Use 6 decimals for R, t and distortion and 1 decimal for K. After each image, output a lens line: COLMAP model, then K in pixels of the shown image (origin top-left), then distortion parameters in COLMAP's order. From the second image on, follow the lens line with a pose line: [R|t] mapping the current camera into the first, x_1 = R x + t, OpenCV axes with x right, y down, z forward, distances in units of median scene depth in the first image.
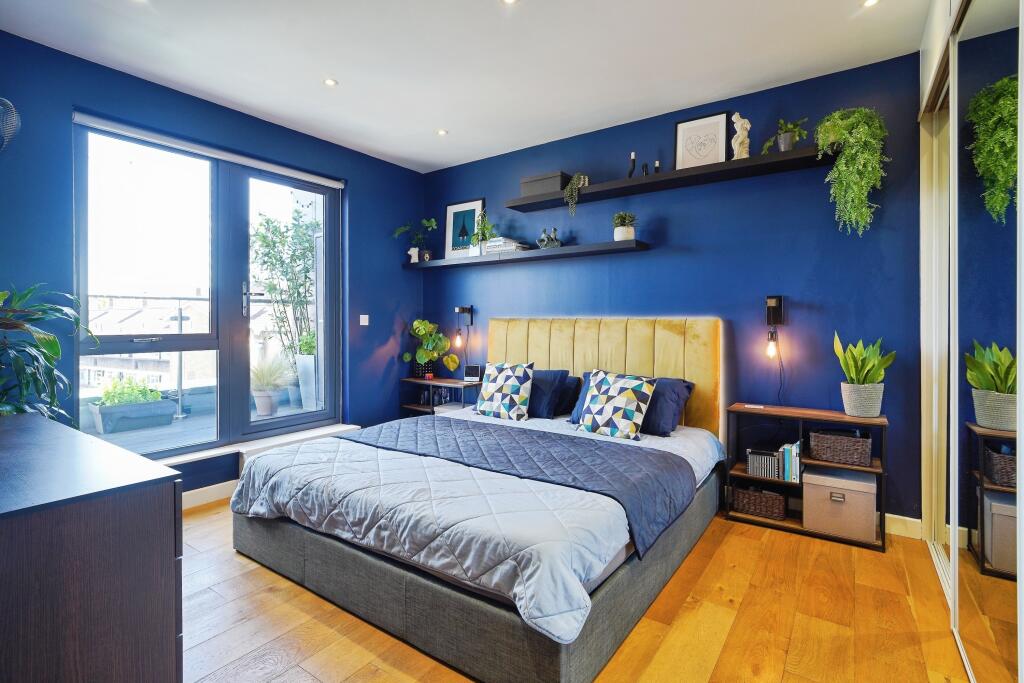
lens RADIAL K [[479.8, 0, 513.6], [0, 479.8, 319.1], [0, 0, 1]] dist [-0.000044, 0.000011]
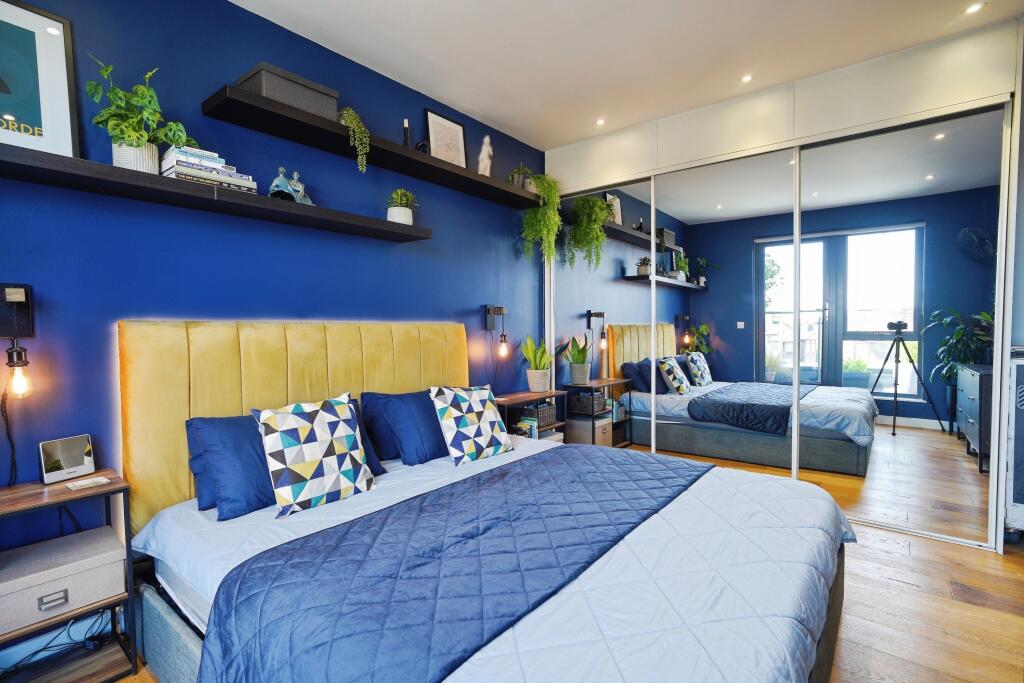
lens RADIAL K [[485.7, 0, 511.2], [0, 485.7, 331.2], [0, 0, 1]] dist [0.000076, 0.000000]
pose [[0.065309, -0.009318, 0.997822, -0.664192], [0.001472, 0.999956, 0.009242, 0.008485], [-0.997864, 0.000865, 0.065320, 0.891047]]
